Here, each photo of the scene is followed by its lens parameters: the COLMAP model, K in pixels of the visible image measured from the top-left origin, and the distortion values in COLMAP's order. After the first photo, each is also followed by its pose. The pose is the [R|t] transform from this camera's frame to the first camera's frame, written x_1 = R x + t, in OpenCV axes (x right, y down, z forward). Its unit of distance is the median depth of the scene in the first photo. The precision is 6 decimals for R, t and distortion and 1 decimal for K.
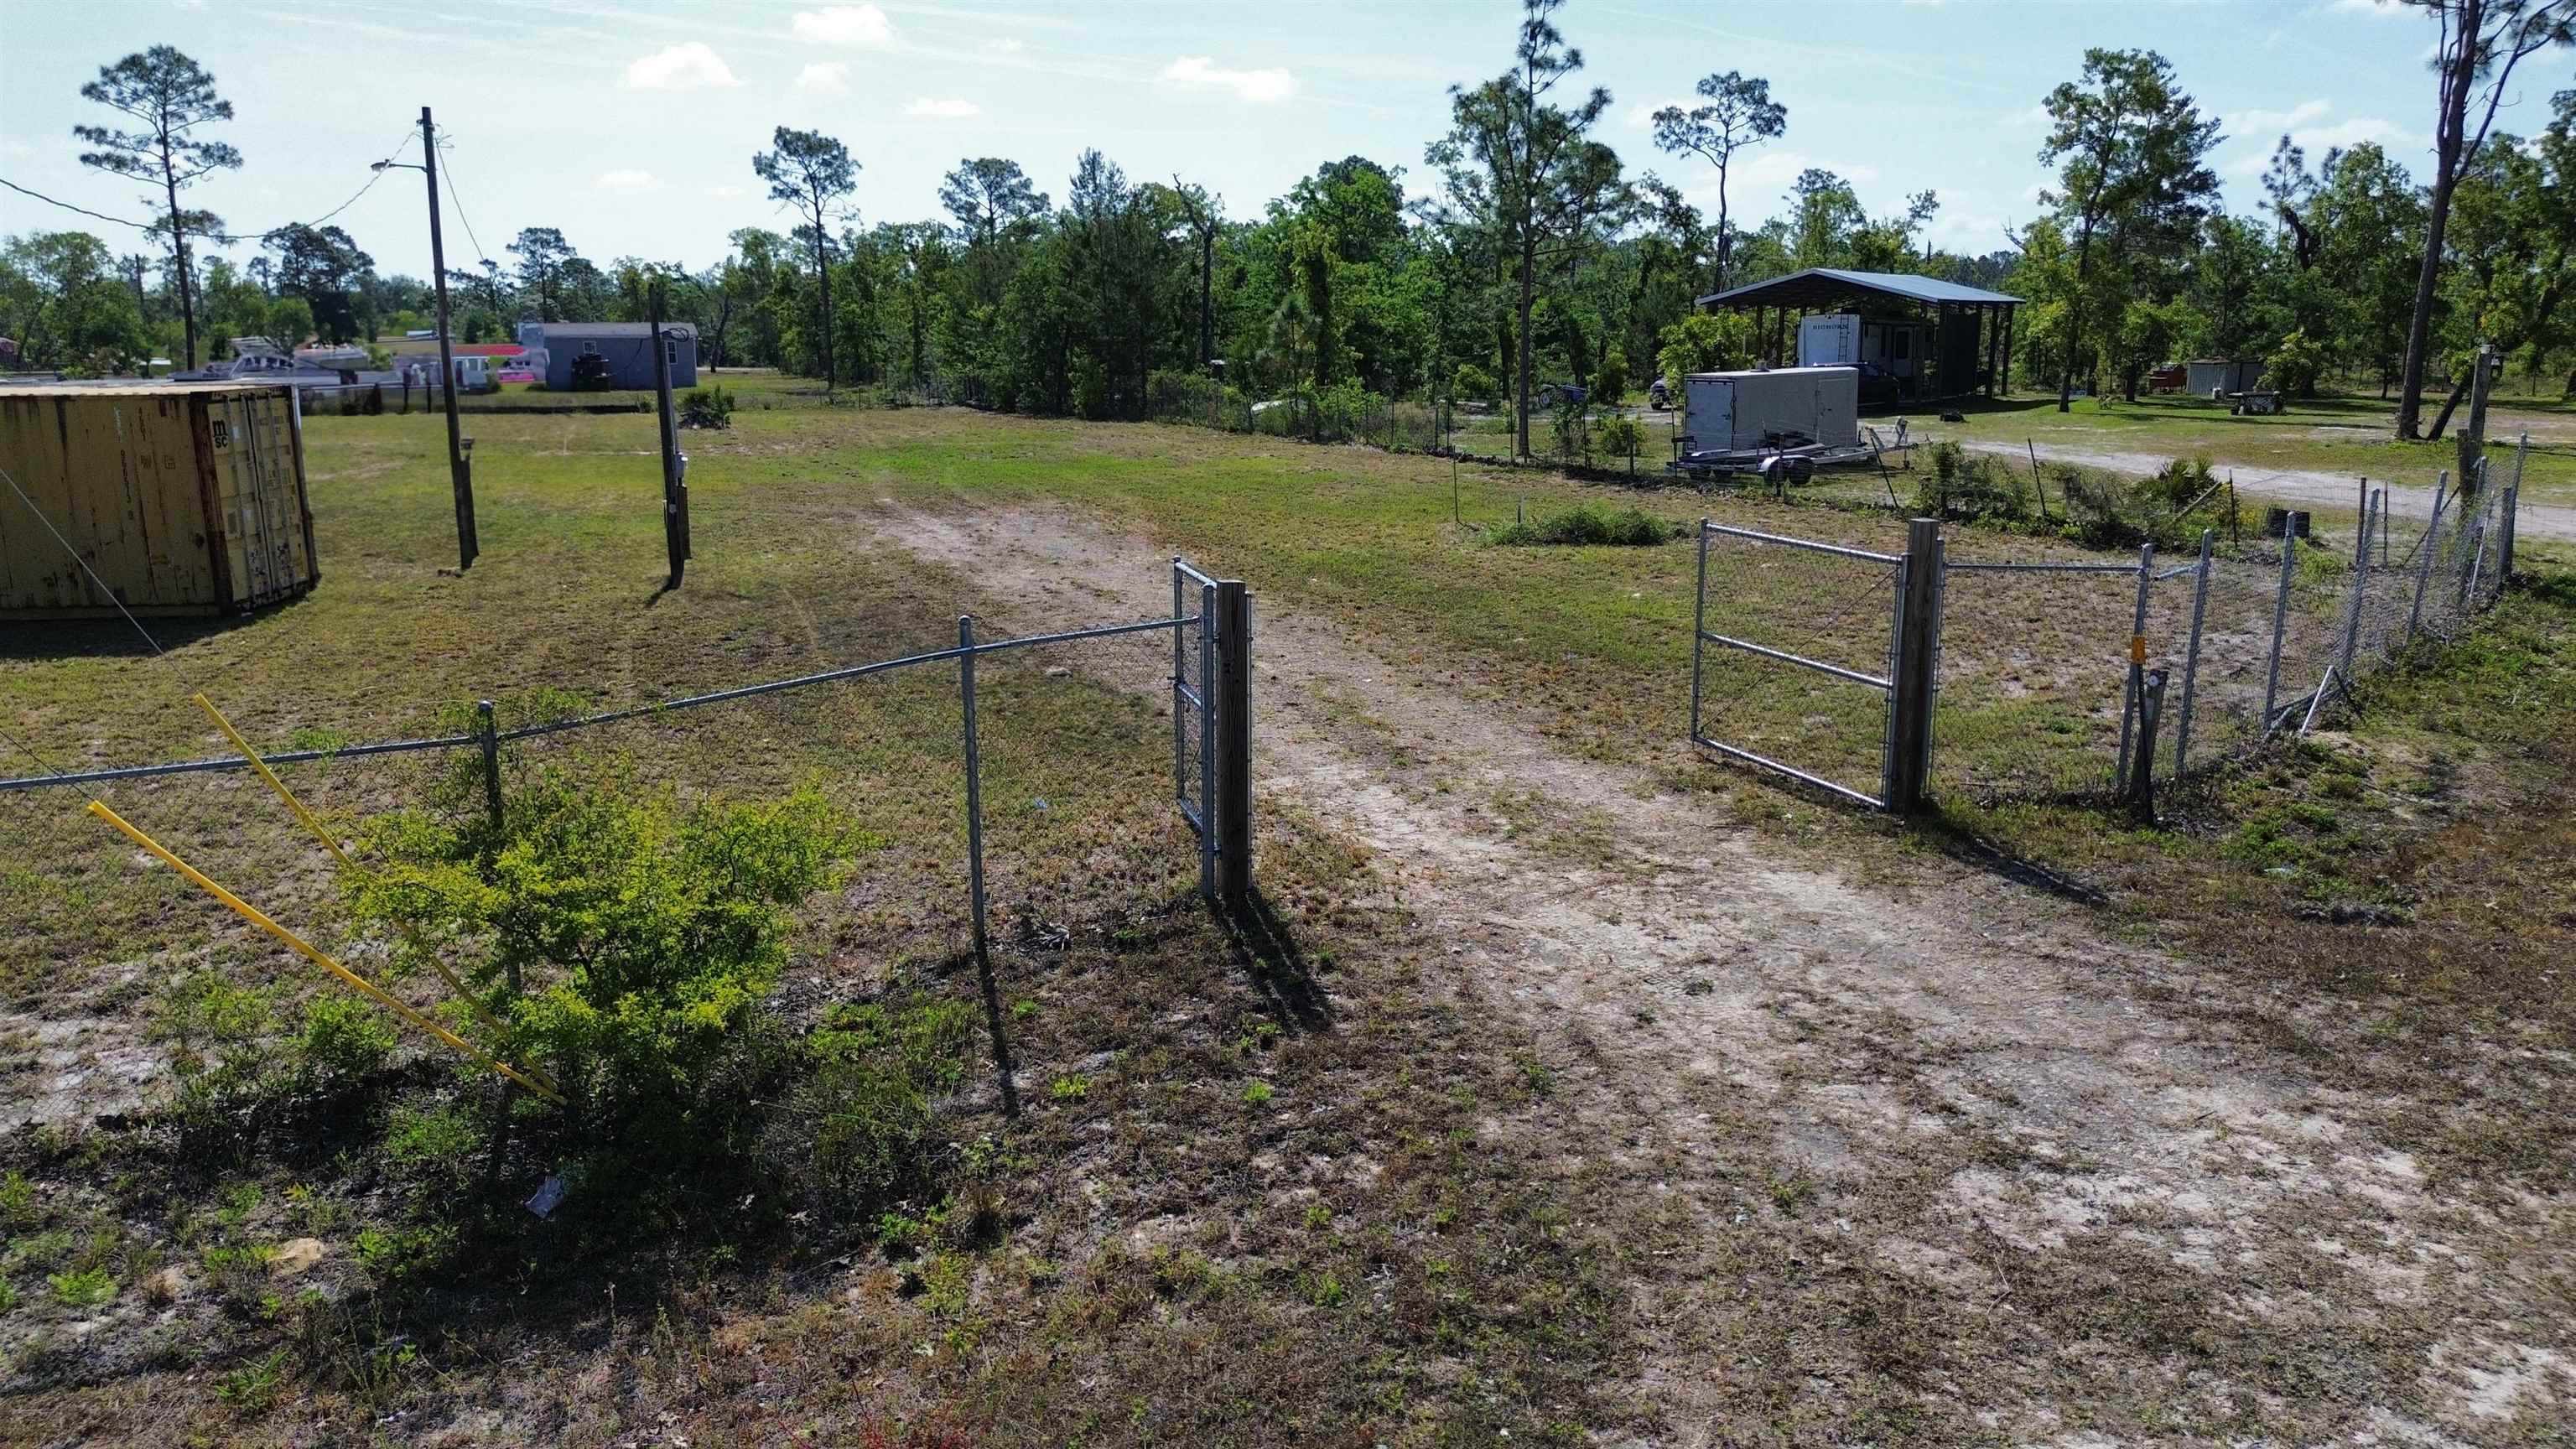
lens RADIAL K [[1826.8, 0, 1314.0], [0, 1826.8, 715.4], [0, 0, 1]] dist [0.061476, -0.070093]
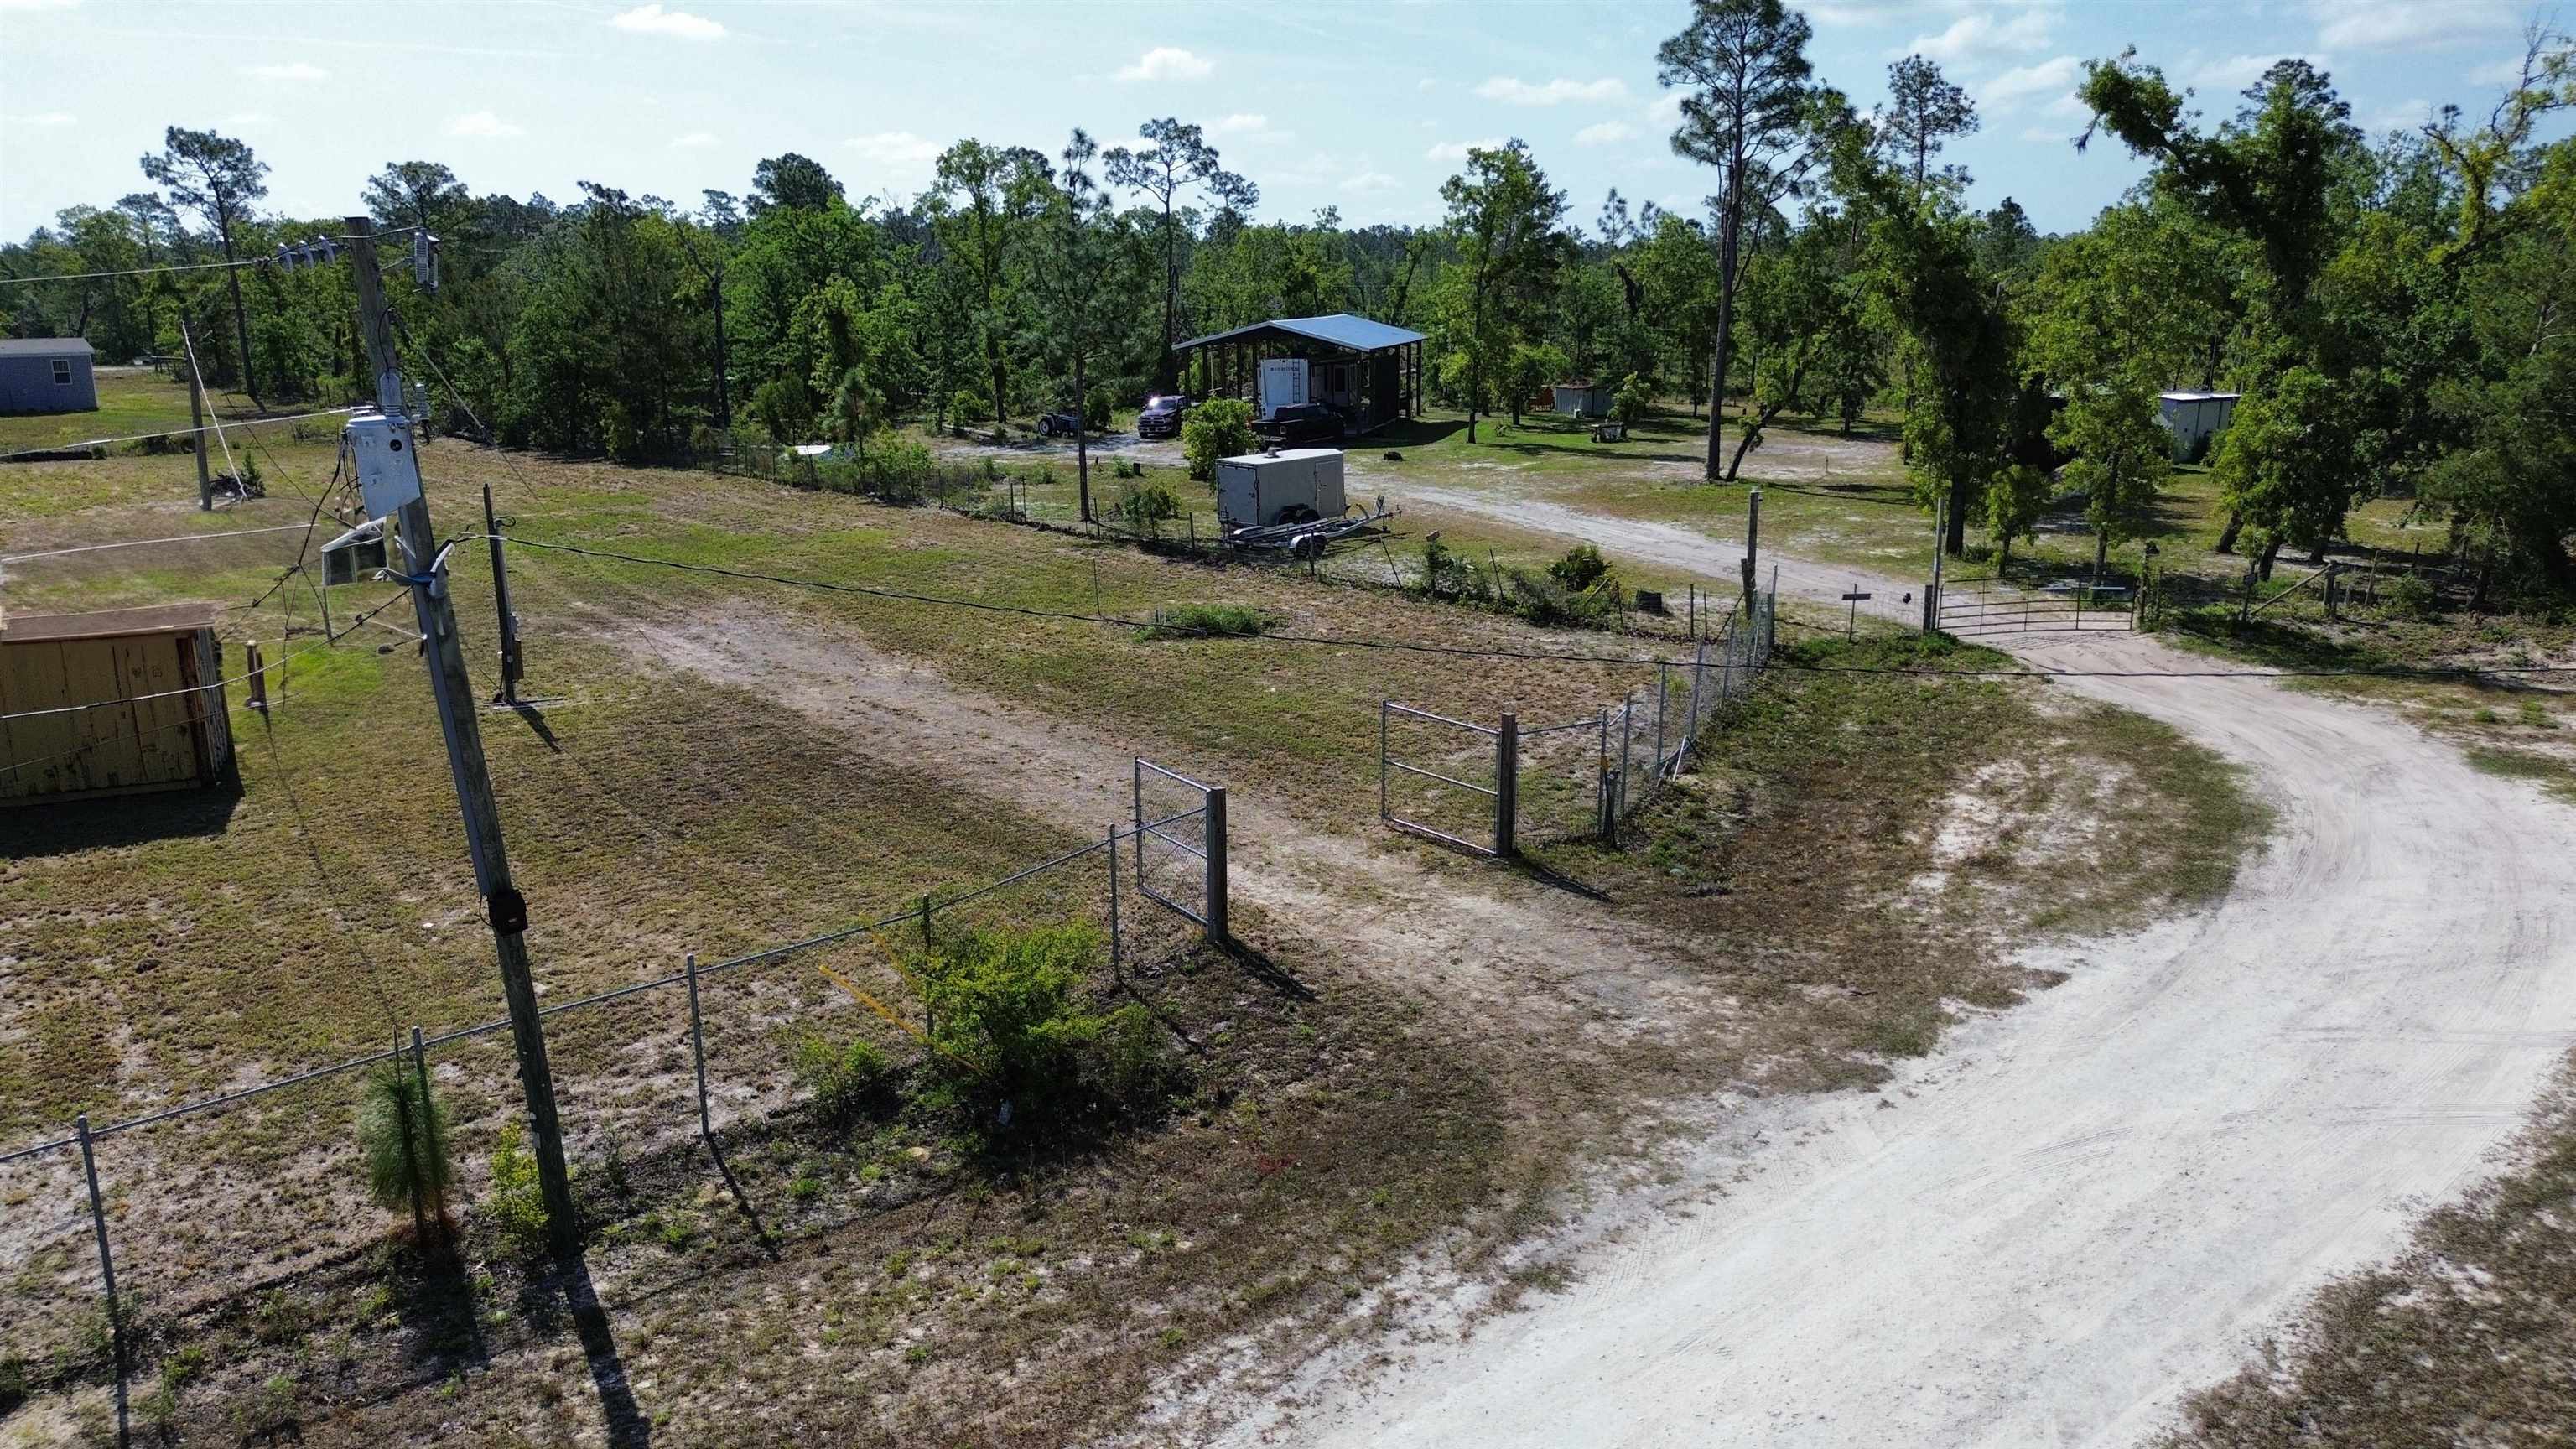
lens RADIAL K [[1808.8, 0, 1300.4], [0, 1808.8, 733.1], [0, 0, 1]] dist [0.077827, -0.079042]
pose [[0.951864, -0.079021, 0.296160, -0.204411], [0.067418, 0.996511, 0.049206, -0.084949], [-0.299015, -0.026871, 0.953870, -0.354944]]
